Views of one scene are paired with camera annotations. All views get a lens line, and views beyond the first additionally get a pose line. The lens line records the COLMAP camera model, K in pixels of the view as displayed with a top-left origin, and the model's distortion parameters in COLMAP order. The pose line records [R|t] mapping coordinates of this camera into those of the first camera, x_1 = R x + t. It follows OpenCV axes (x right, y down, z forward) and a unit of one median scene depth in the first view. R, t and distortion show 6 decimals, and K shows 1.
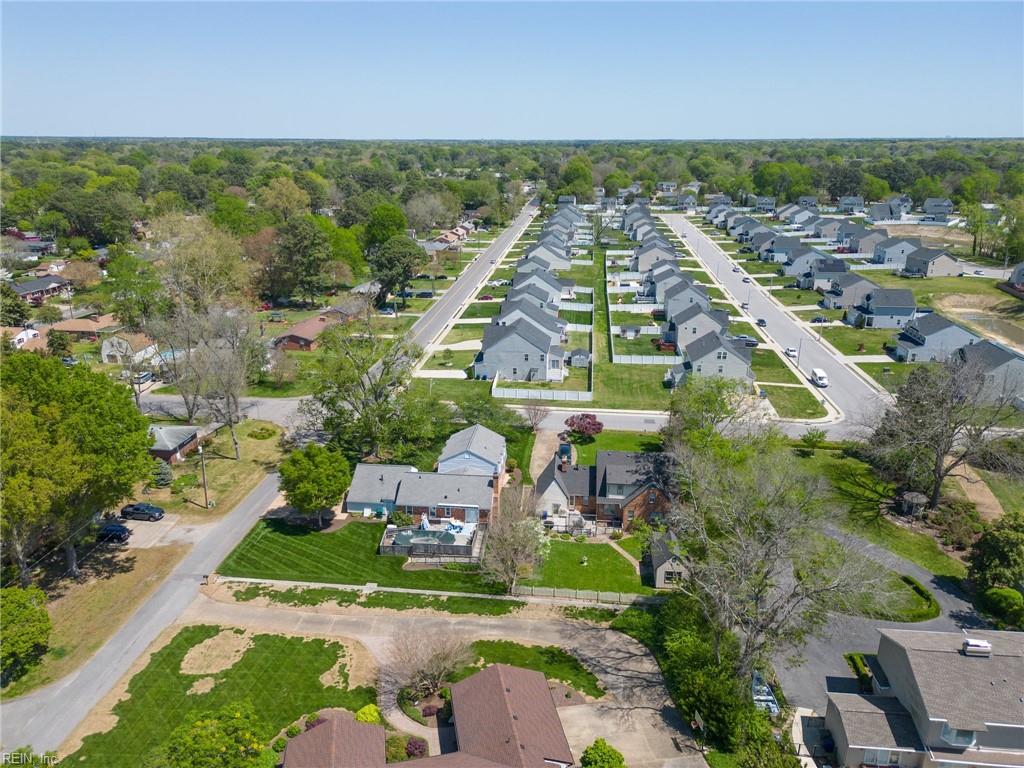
lens RADIAL K [[717.9, 0, 511.6], [0, 717.9, 383.9], [0, 0, 1]] dist [0.053874, -0.022081]
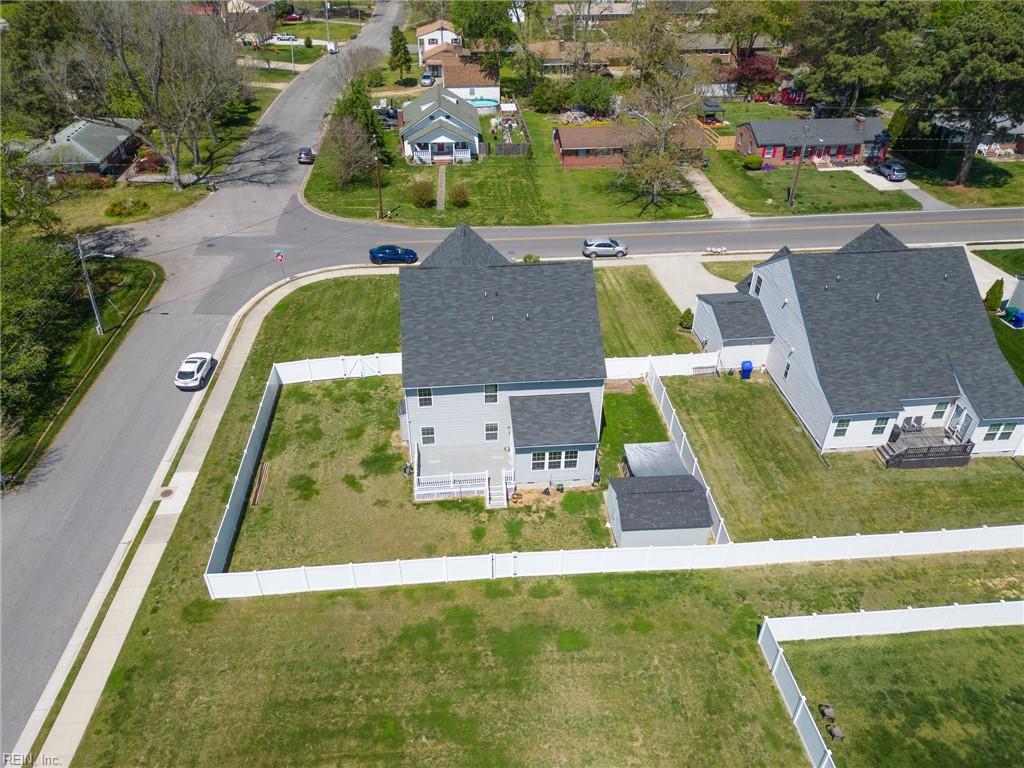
lens RADIAL K [[717.9, 0, 509.1], [0, 717.9, 383.2], [0, 0, 1]] dist [0.053874, -0.022081]
pose [[0.197925, 0.567289, -0.799380, 0.317433], [-0.314261, 0.809189, 0.496440, -0.222139], [0.928475, 0.152956, 0.338436, 1.022179]]
